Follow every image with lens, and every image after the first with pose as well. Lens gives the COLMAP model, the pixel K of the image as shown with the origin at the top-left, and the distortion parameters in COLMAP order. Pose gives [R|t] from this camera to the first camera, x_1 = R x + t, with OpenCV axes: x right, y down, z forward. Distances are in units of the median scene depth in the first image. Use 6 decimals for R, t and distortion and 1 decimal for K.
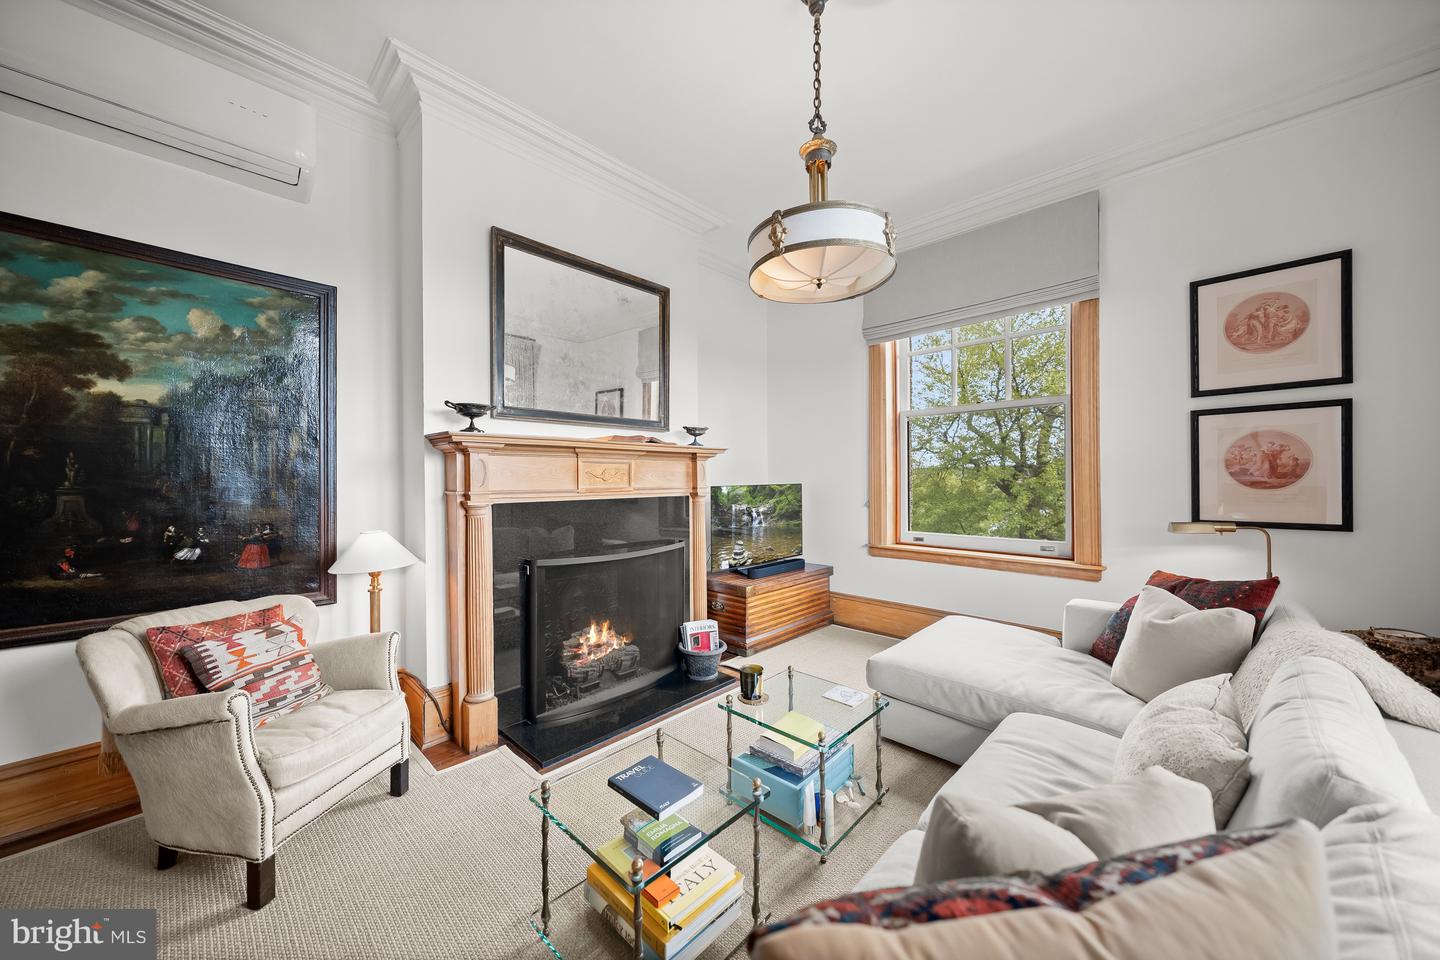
lens RADIAL K [[505.5, 0, 720.0], [0, 505.5, 480.0], [0, 0, 1]] dist [-0.001394, -0.000118]
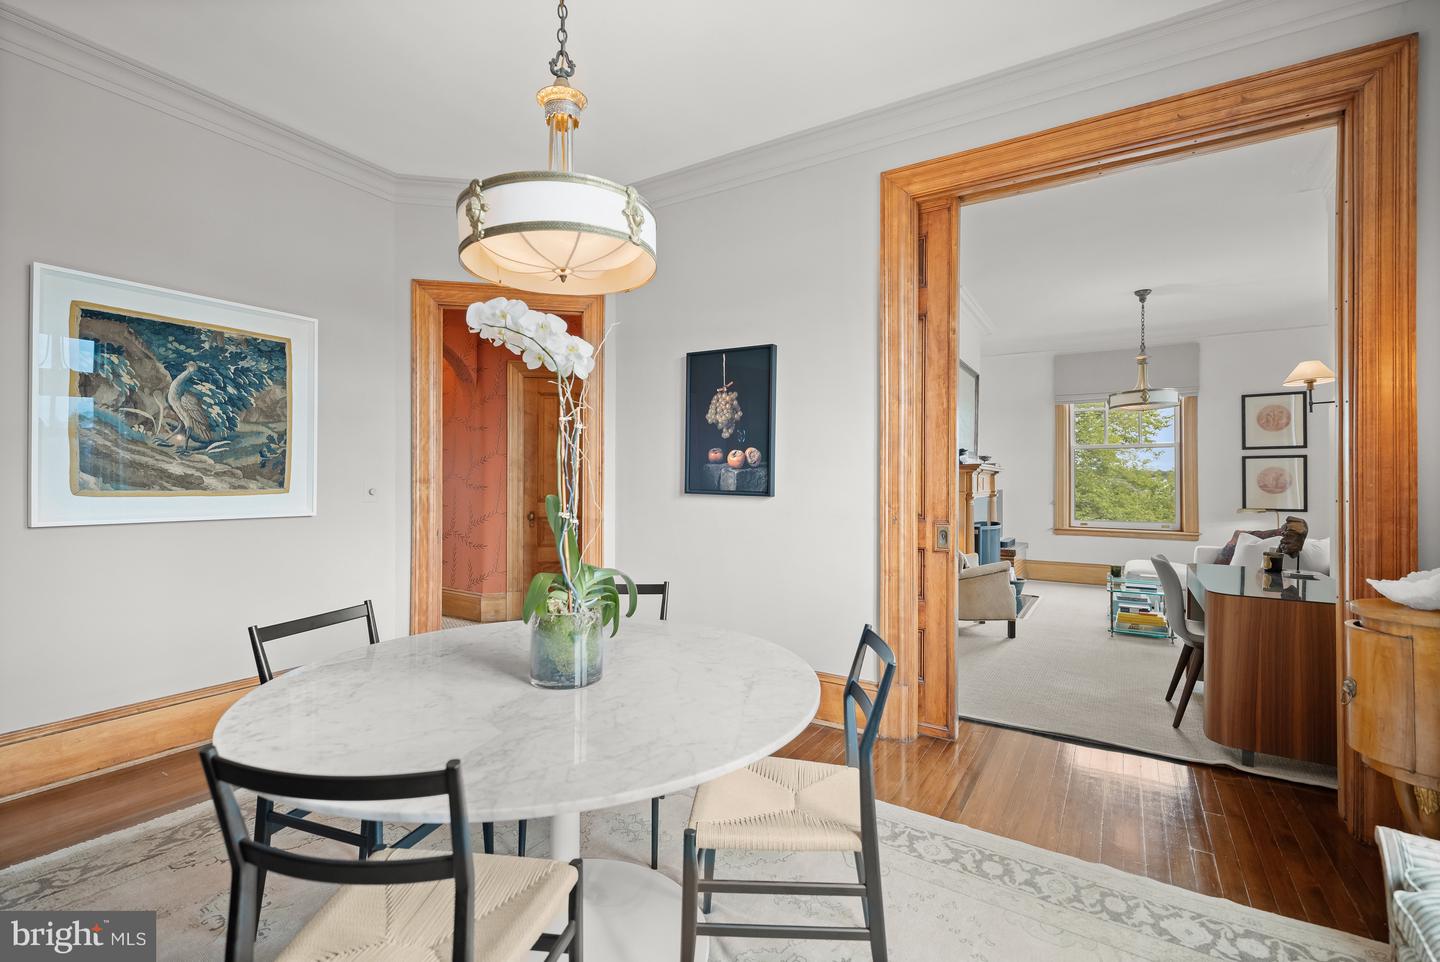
lens RADIAL K [[647.1, 0, 717.8], [0, 647.1, 474.1], [0, 0, 1]] dist [0.004053, 0.000311]
pose [[0.977303, 0.011846, 0.211514, -1.820916], [-0.008932, 0.999852, -0.014726, -0.003471], [-0.211658, 0.012503, 0.977264, -1.208999]]
